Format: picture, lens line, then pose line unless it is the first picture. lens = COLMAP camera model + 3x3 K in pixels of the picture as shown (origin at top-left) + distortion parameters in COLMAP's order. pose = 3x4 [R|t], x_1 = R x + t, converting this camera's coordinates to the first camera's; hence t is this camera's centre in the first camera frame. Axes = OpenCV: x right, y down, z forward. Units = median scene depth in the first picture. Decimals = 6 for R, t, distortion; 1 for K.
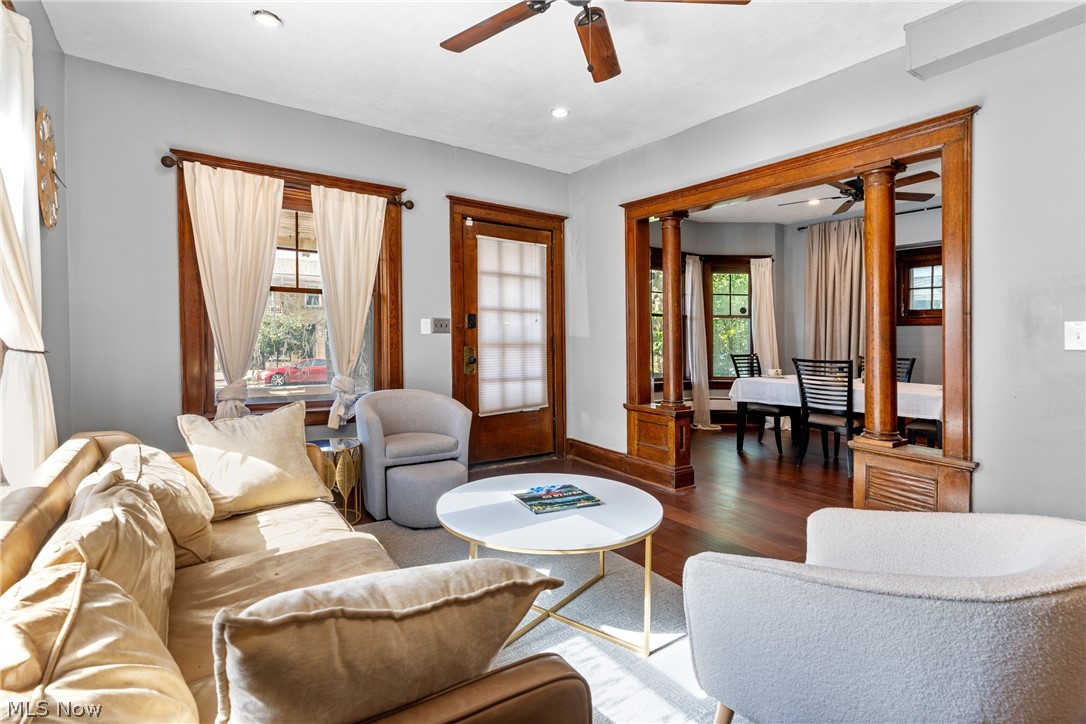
lens RADIAL K [[522.3, 0, 536.1], [0, 522.3, 338.7], [0, 0, 1]] dist [-0.052141, 0.000662]
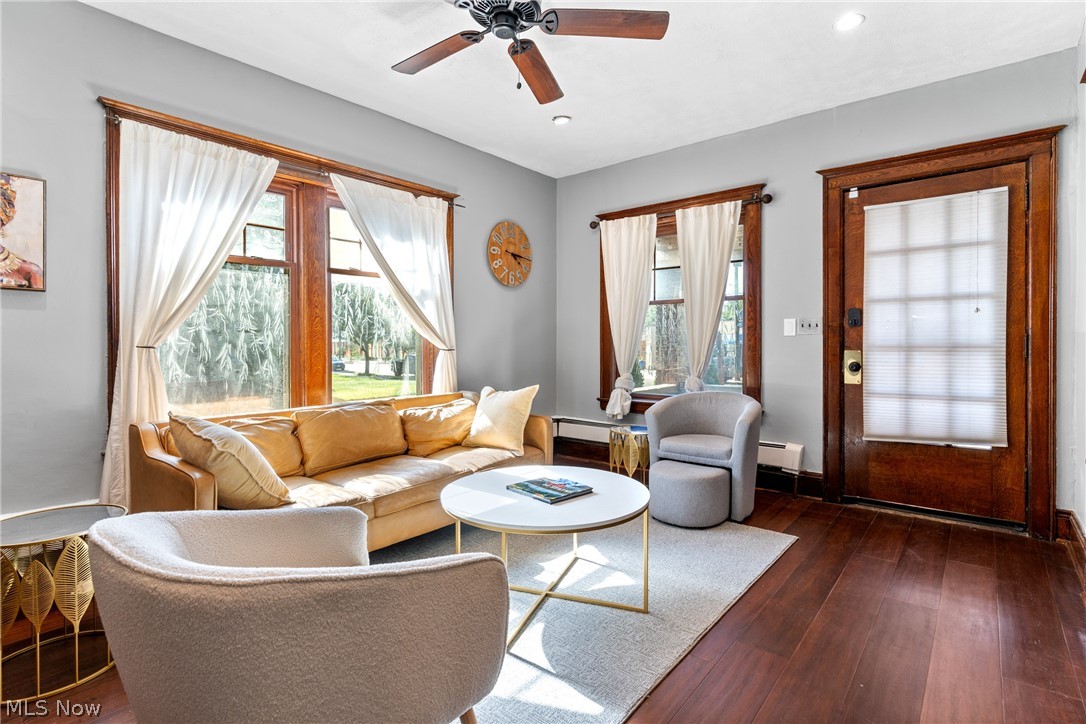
lens RADIAL K [[522.3, 0, 536.1], [0, 522.3, 338.7], [0, 0, 1]] dist [-0.052141, 0.000662]
pose [[0.224393, -0.022374, -0.974242, 0.515420], [0.006246, 0.999749, -0.021521, 0.011736], [0.974479, -0.001256, 0.224476, 0.350882]]
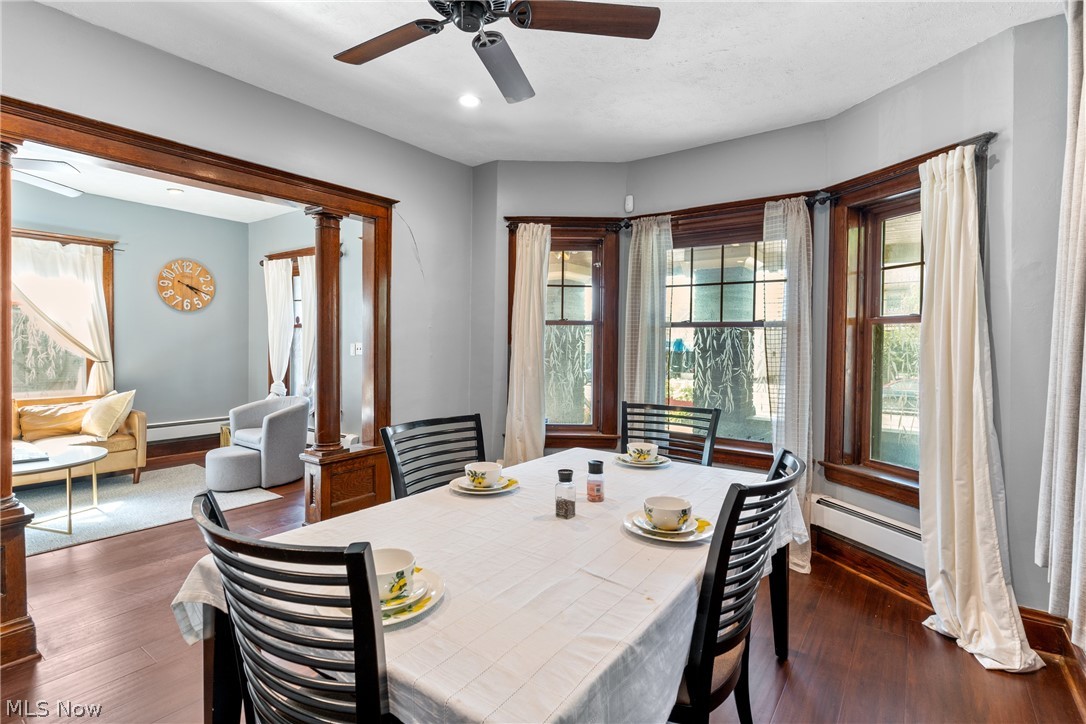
lens RADIAL K [[519.8, 0, 545.6], [0, 519.8, 358.1], [0, 0, 1]] dist [-0.010875, 0.000288]
pose [[0.306853, 0.014489, -0.951647, 1.038373], [-0.012208, 0.999862, 0.011287, -0.024927], [0.951679, 0.008154, 0.306987, 1.029278]]
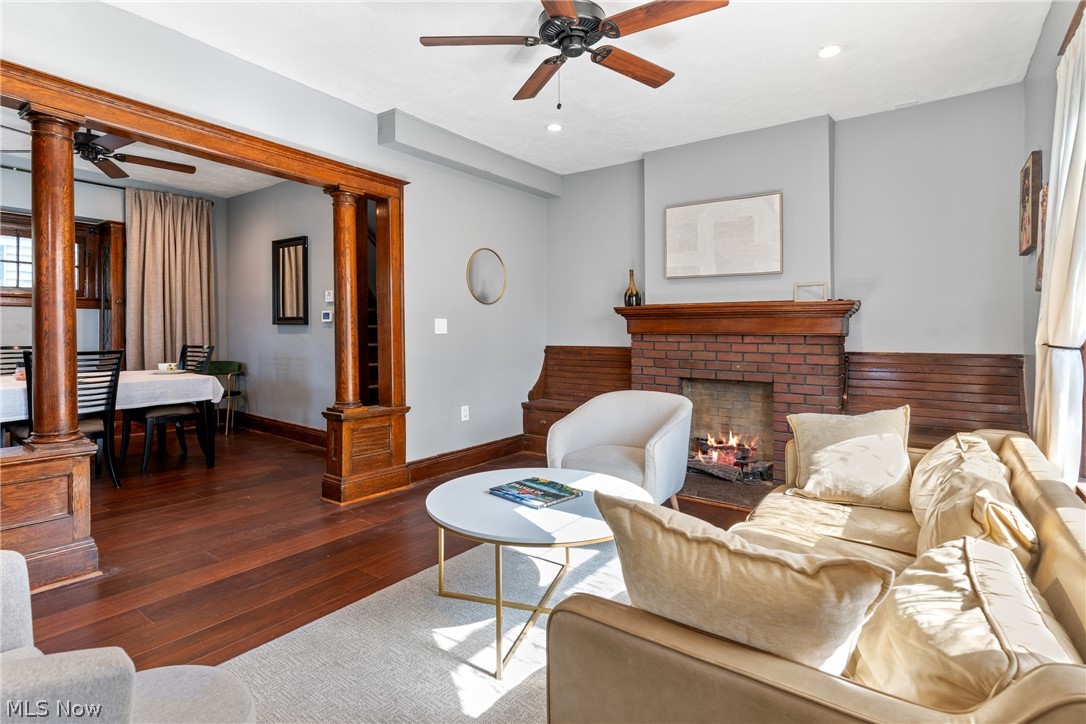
lens RADIAL K [[545.7, 0, 545.3], [0, 545.7, 357.0], [0, 0, 1]] dist [-0.001211, -0.000064]
pose [[-0.300675, -0.058880, 0.951907, -0.507424], [-0.009913, 0.998231, 0.058615, -0.008254], [-0.953675, 0.008188, -0.300727, 0.634097]]
